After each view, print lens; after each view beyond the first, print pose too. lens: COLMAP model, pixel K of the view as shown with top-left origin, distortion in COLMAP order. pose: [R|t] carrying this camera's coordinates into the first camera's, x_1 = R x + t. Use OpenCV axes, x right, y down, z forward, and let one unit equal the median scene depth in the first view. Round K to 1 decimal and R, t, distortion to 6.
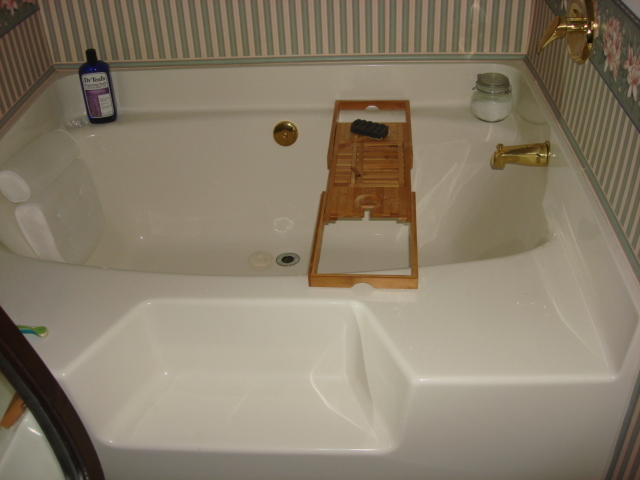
lens RADIAL K [[715.1, 0, 318.1], [0, 715.1, 239.6], [0, 0, 1]] dist [-0.120865, 0.000000]
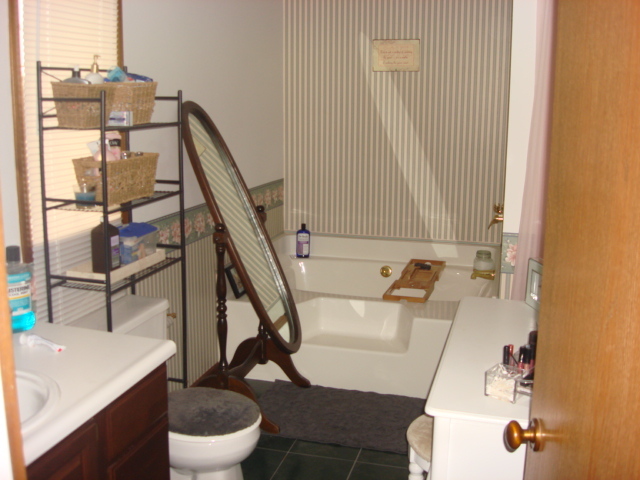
lens RADIAL K [[715.1, 0, 320.6], [0, 715.1, 239.2], [0, 0, 1]] dist [-0.120865, 0.000000]
pose [[0.975546, 0.091929, -0.199648, 0.185523], [-0.166715, 0.901418, -0.399563, 0.666142], [0.143235, 0.423077, 0.894701, -1.000524]]
